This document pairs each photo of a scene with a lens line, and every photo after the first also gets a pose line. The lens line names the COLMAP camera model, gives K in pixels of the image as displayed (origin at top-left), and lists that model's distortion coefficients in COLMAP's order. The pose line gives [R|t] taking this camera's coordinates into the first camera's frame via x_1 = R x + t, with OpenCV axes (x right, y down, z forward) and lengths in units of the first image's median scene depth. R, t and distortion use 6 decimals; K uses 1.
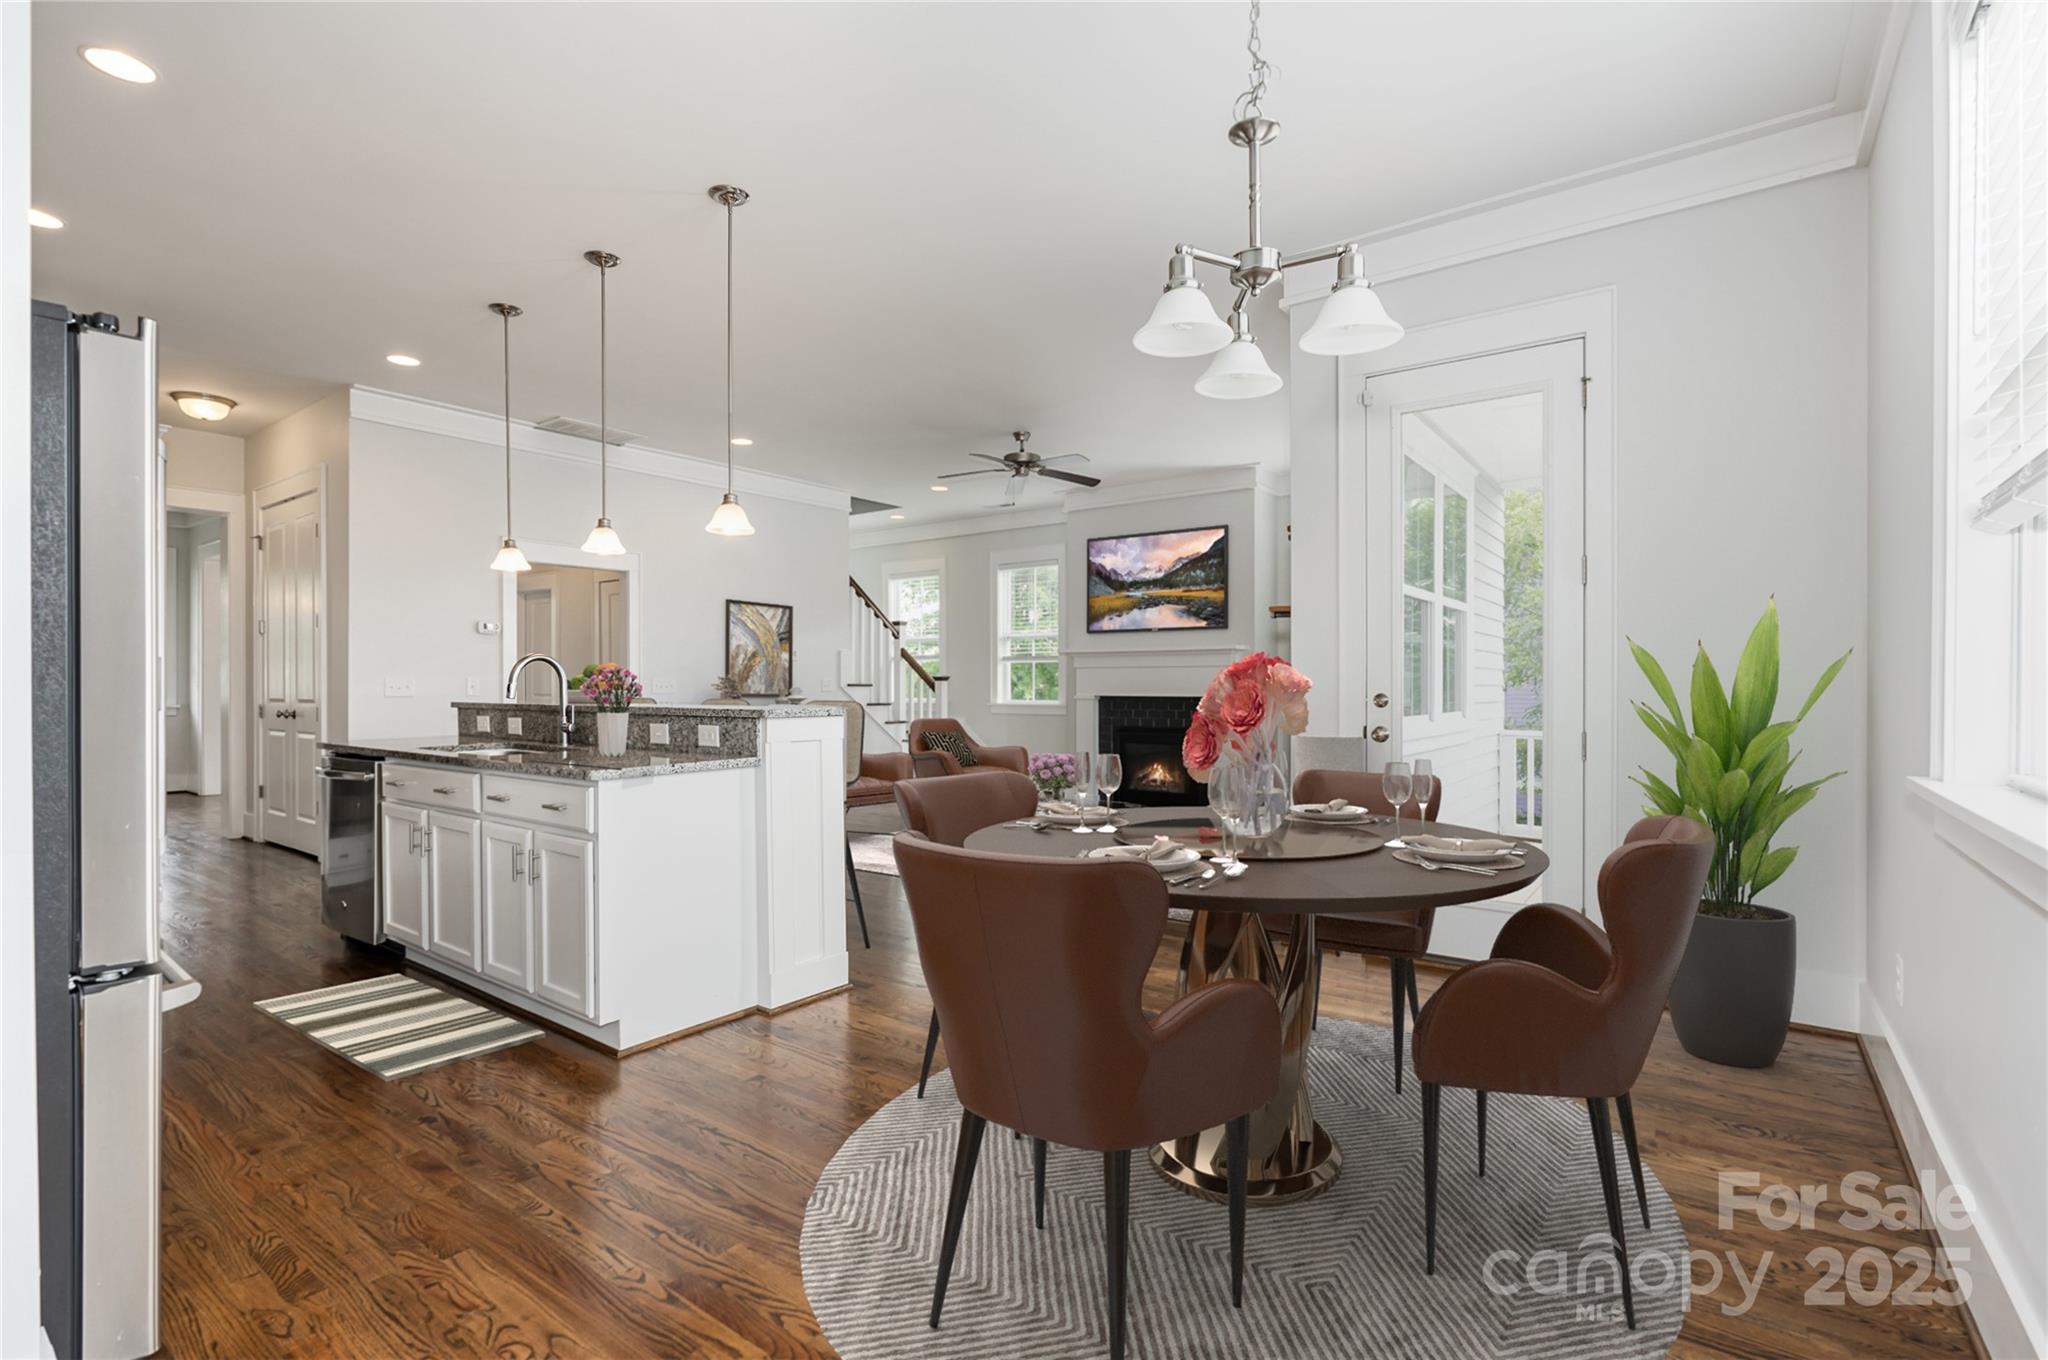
lens RADIAL K [[950.4, 0, 1013.1], [0, 950.4, 679.9], [0, 0, 1]] dist [-0.004526, -0.000233]
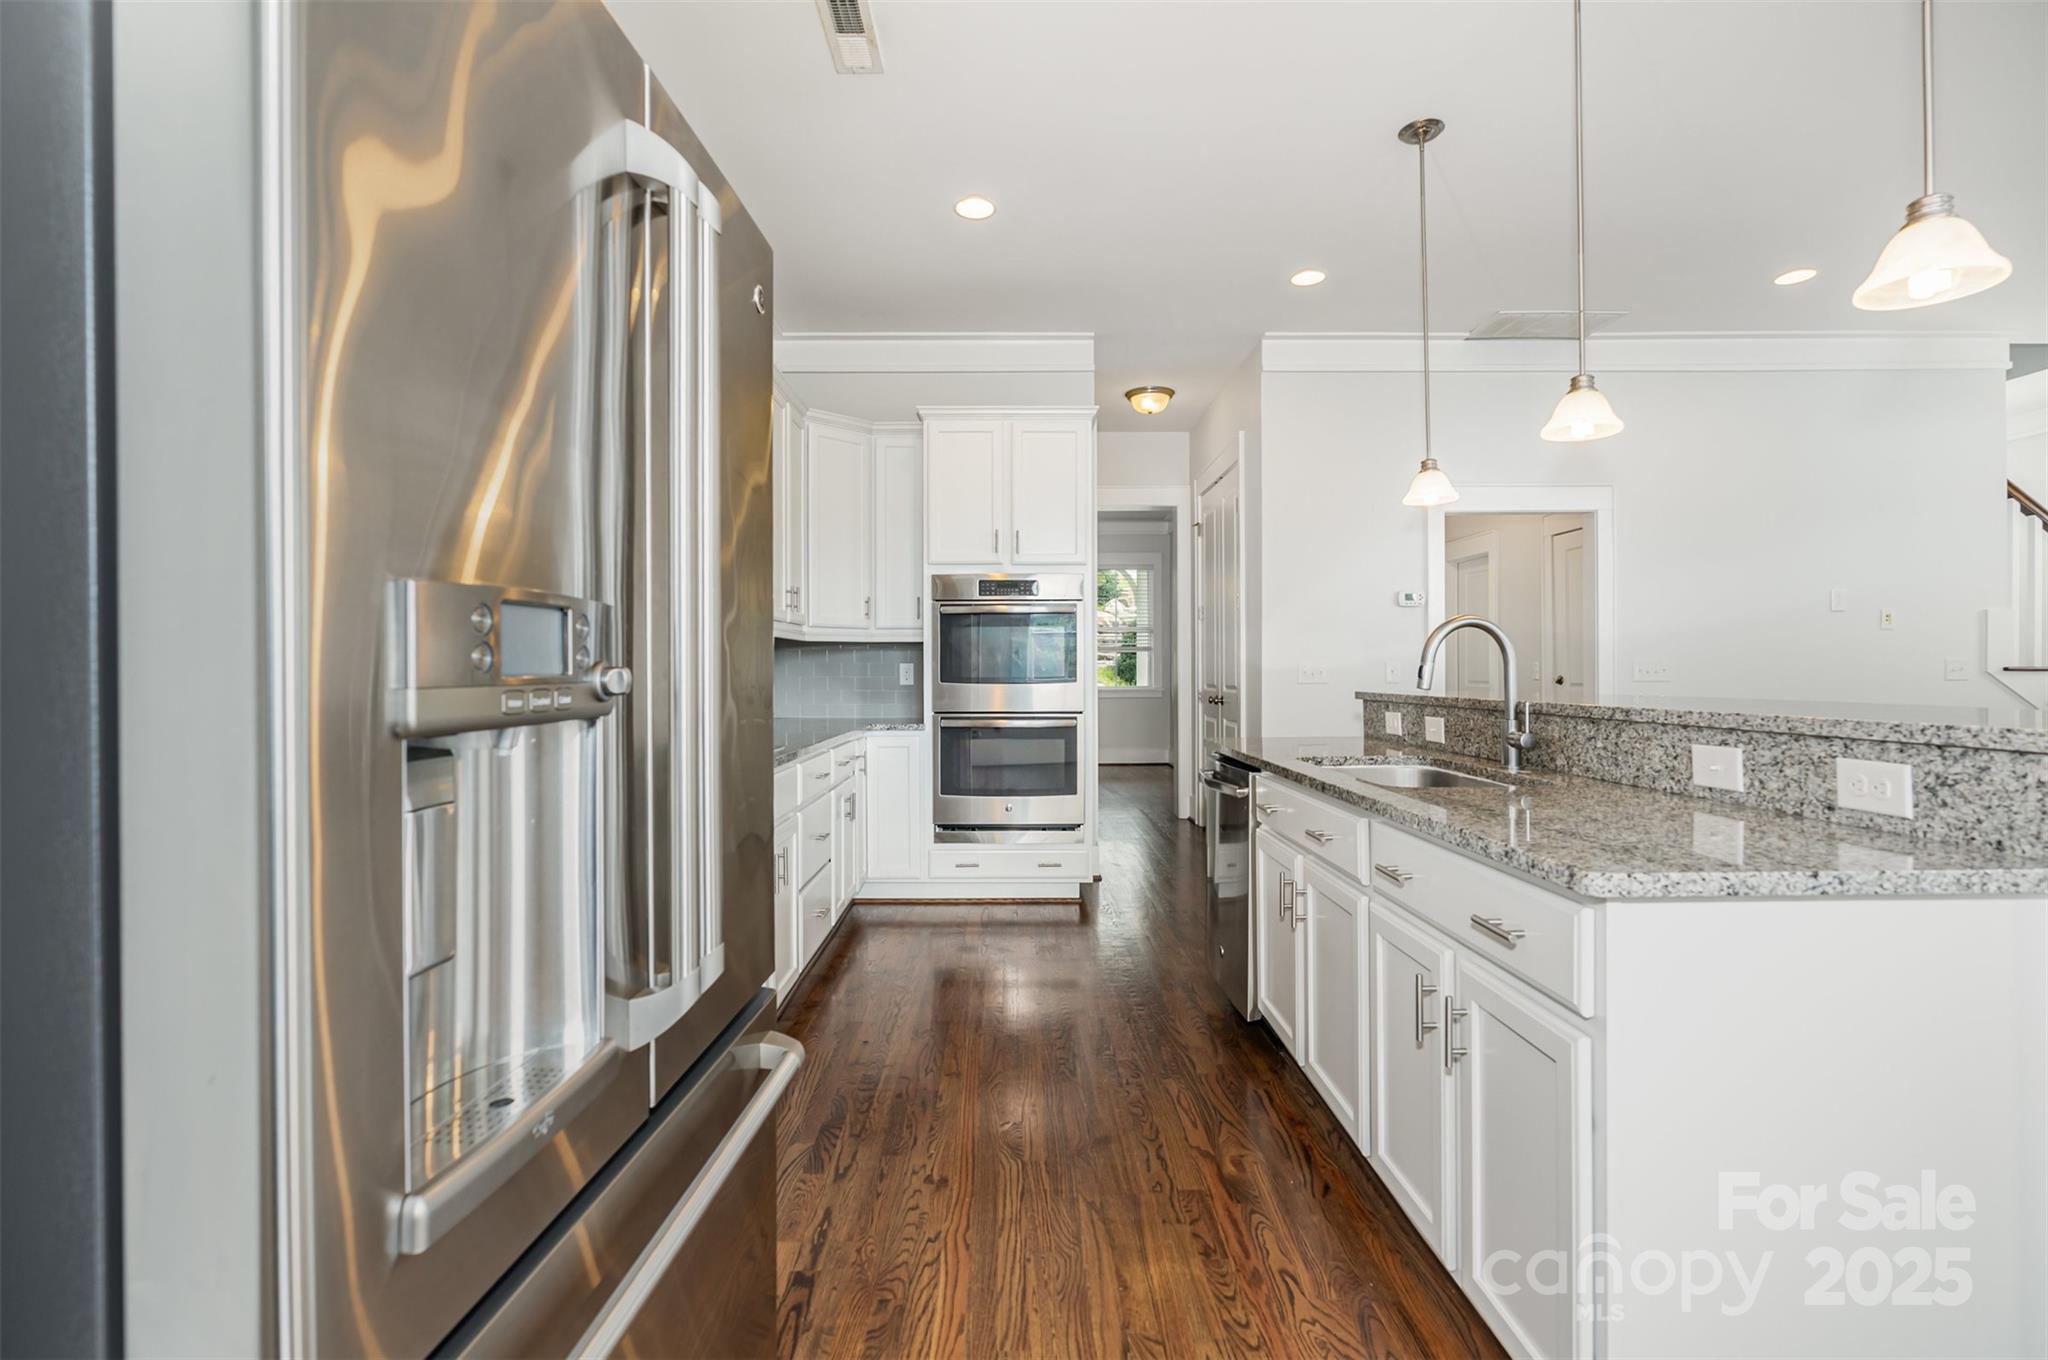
lens RADIAL K [[950.0, 0, 1012.3], [0, 950.0, 679.7], [0, 0, 1]] dist [-0.004826, -0.000108]
pose [[0.607716, 0.004754, -0.794140, -0.167021], [0.005940, 0.999927, 0.010532, 0.004337], [0.794132, -0.011118, 0.607643, 0.341450]]
